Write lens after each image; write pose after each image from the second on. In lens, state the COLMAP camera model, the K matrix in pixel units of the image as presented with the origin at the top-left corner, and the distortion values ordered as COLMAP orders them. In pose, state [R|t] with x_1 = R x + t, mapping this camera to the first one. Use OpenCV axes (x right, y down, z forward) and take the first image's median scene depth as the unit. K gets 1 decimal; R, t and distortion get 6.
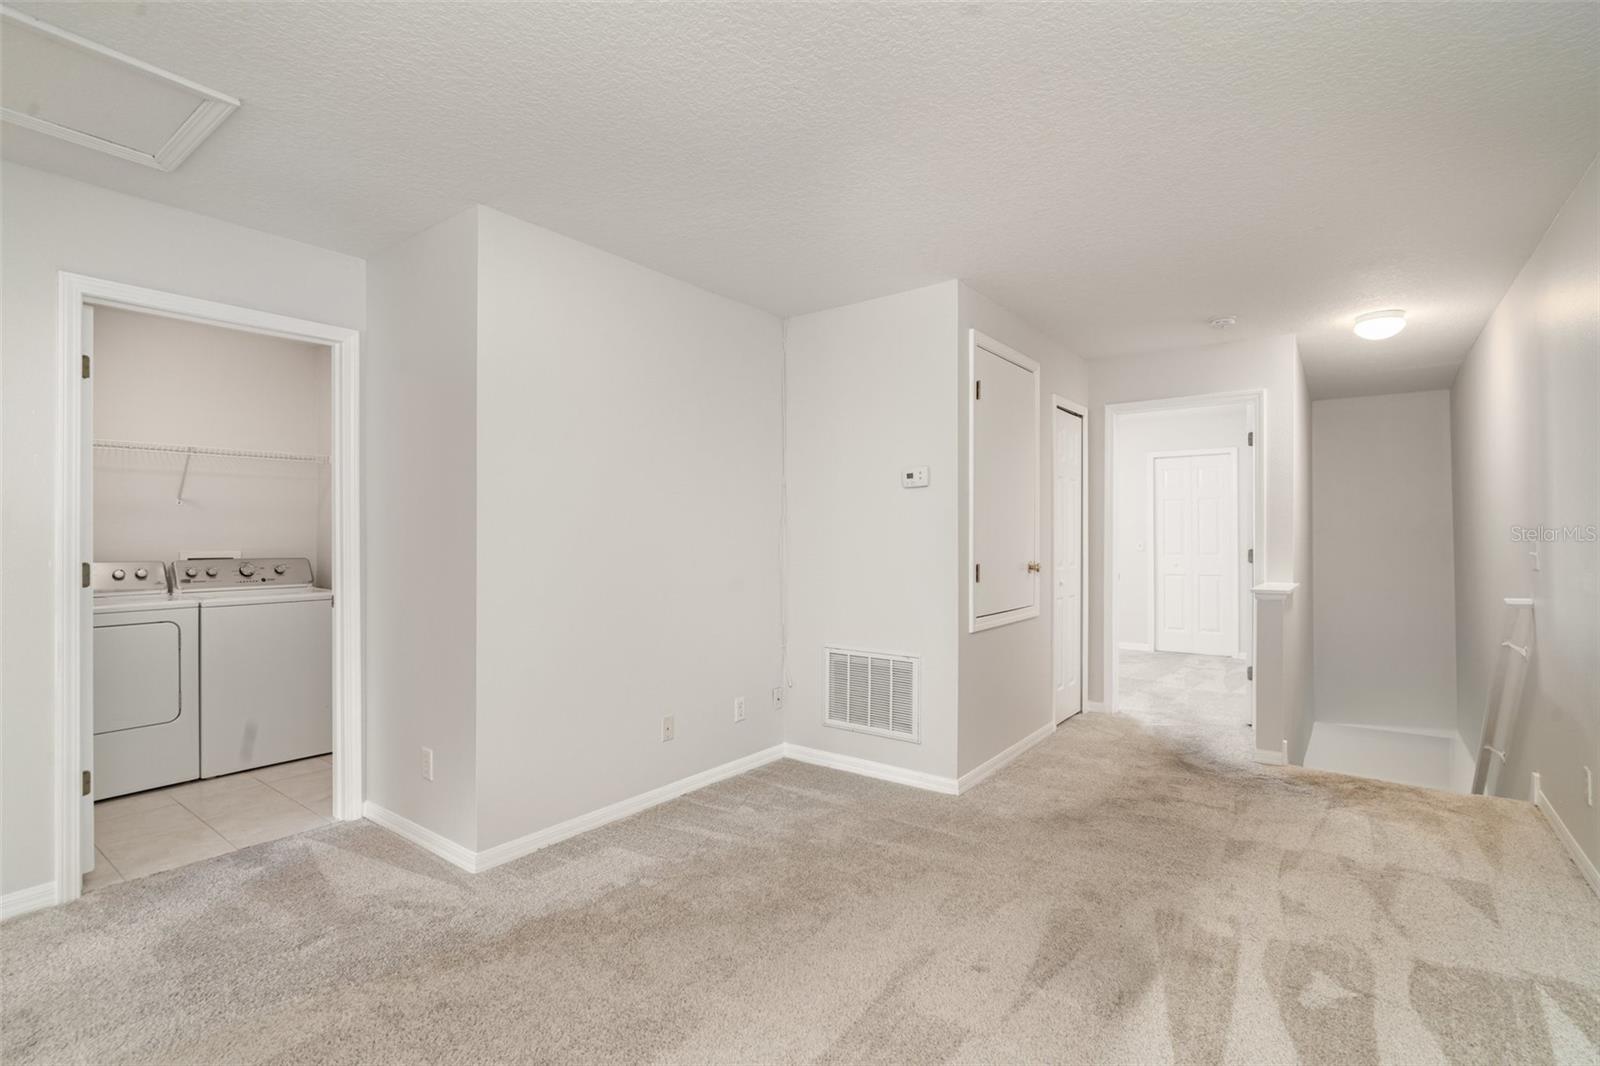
lens RADIAL K [[745.1, 0, 798.1], [0, 745.1, 537.5], [0, 0, 1]] dist [-0.011208, 0.006675]
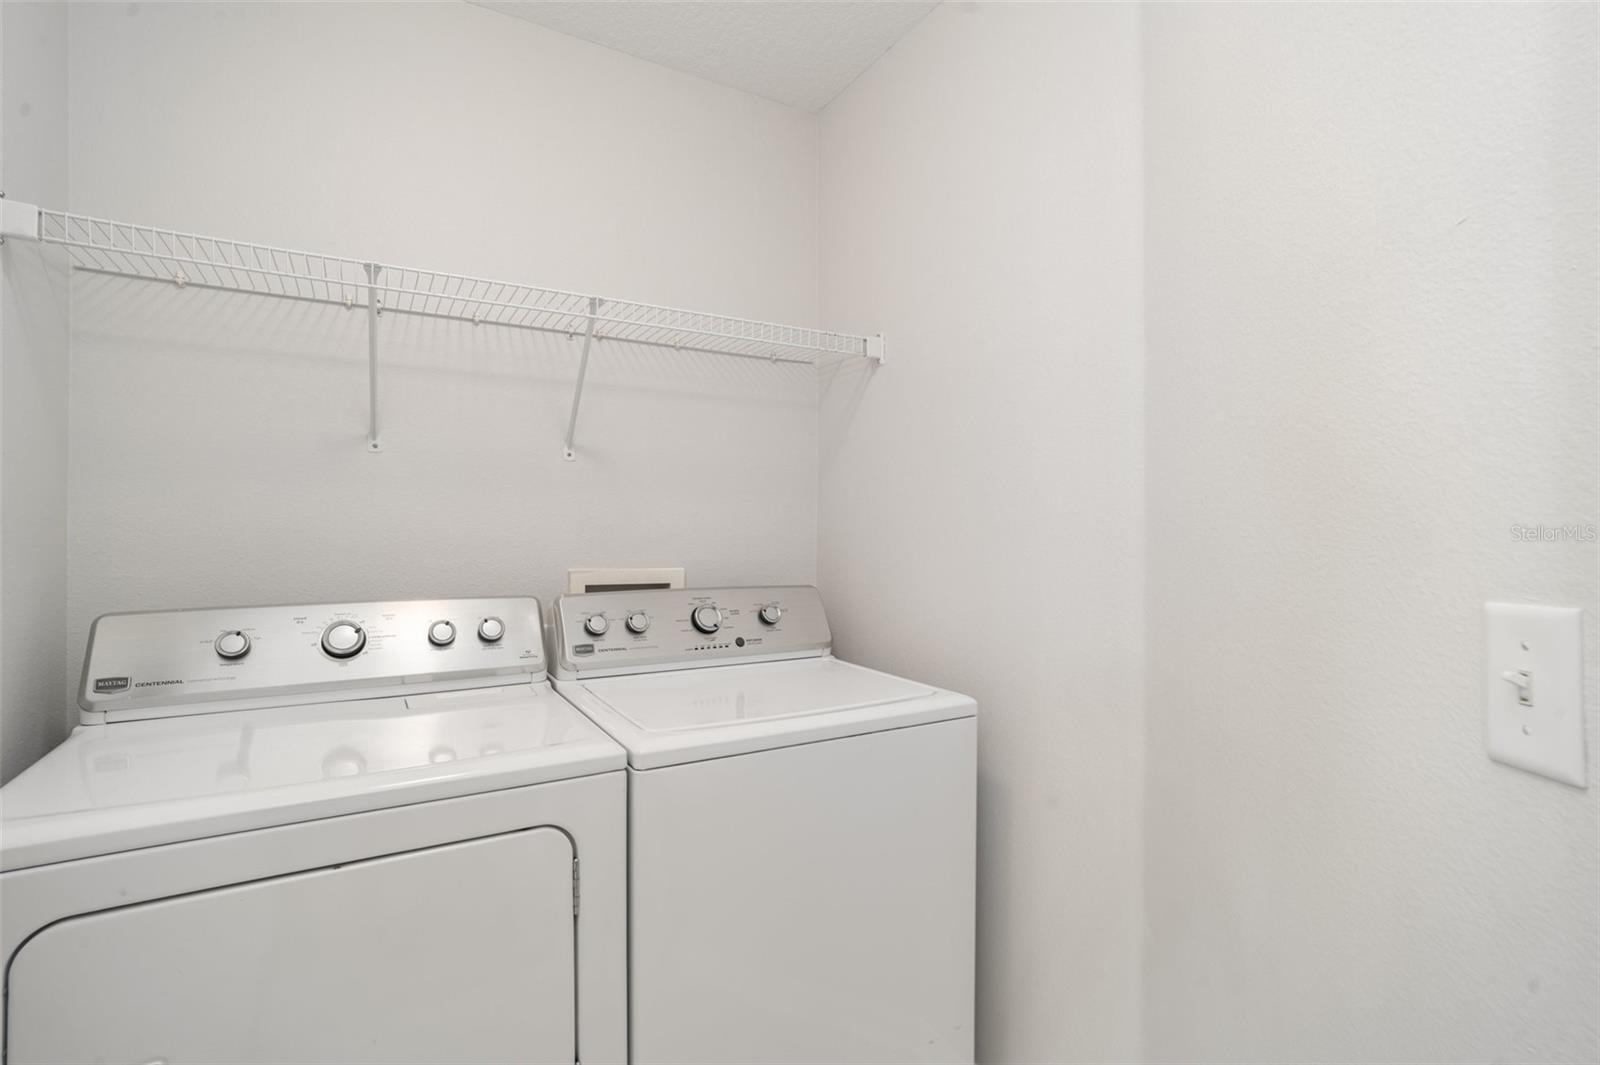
lens RADIAL K [[745.1, 0, 800.3], [0, 745.1, 530.7], [0, 0, 1]] dist [-0.011208, 0.006675]
pose [[0.927073, 0.000789, -0.374881, -0.564735], [-0.001680, 0.999996, -0.002050, -0.002340], [0.374878, 0.002530, 0.927071, 0.669674]]
